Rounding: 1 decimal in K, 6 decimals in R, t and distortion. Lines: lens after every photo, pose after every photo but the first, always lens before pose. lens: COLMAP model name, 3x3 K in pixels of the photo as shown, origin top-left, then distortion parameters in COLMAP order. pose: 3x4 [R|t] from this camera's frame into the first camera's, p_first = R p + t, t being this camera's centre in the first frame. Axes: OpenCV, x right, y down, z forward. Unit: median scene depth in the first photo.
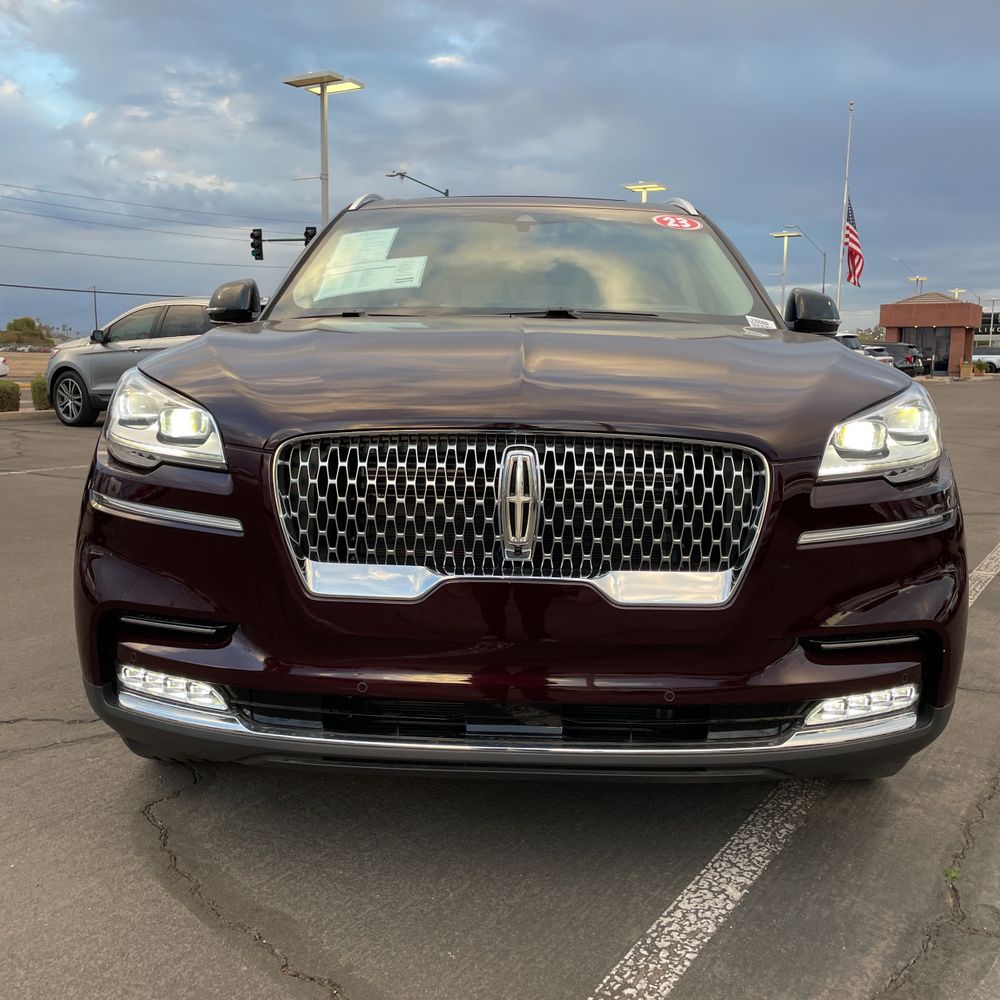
lens RADIAL K [[1005.7, 0, 467.8], [0, 1005.7, 501.4], [0, 0, 1]] dist [0.084961, -0.161603]
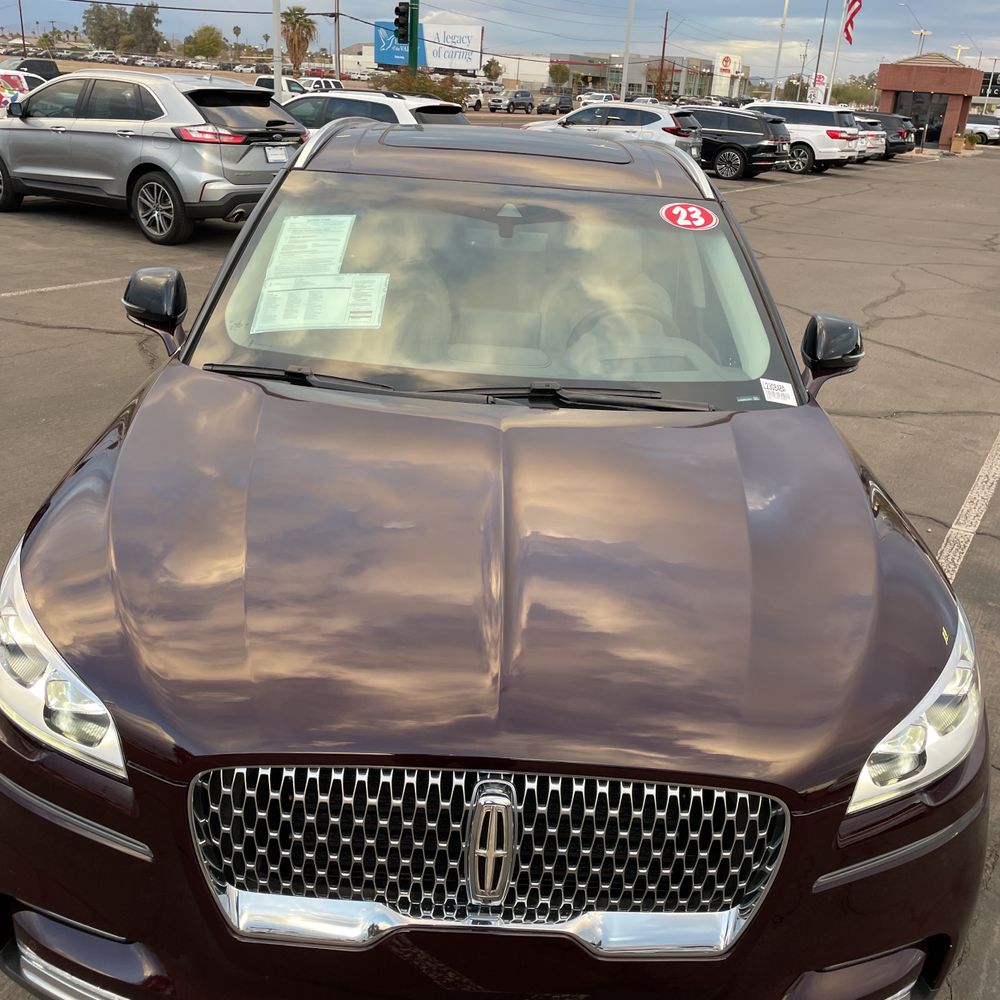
lens RADIAL K [[1000.5, 0, 492.2], [0, 1000.5, 496.7], [0, 0, 1]] dist [0.095226, -0.134609]
pose [[0.997567, 0.025720, 0.064797, -0.008291], [-0.041134, 0.967574, 0.249216, -0.458287], [-0.056286, -0.251275, 0.966278, 0.256630]]
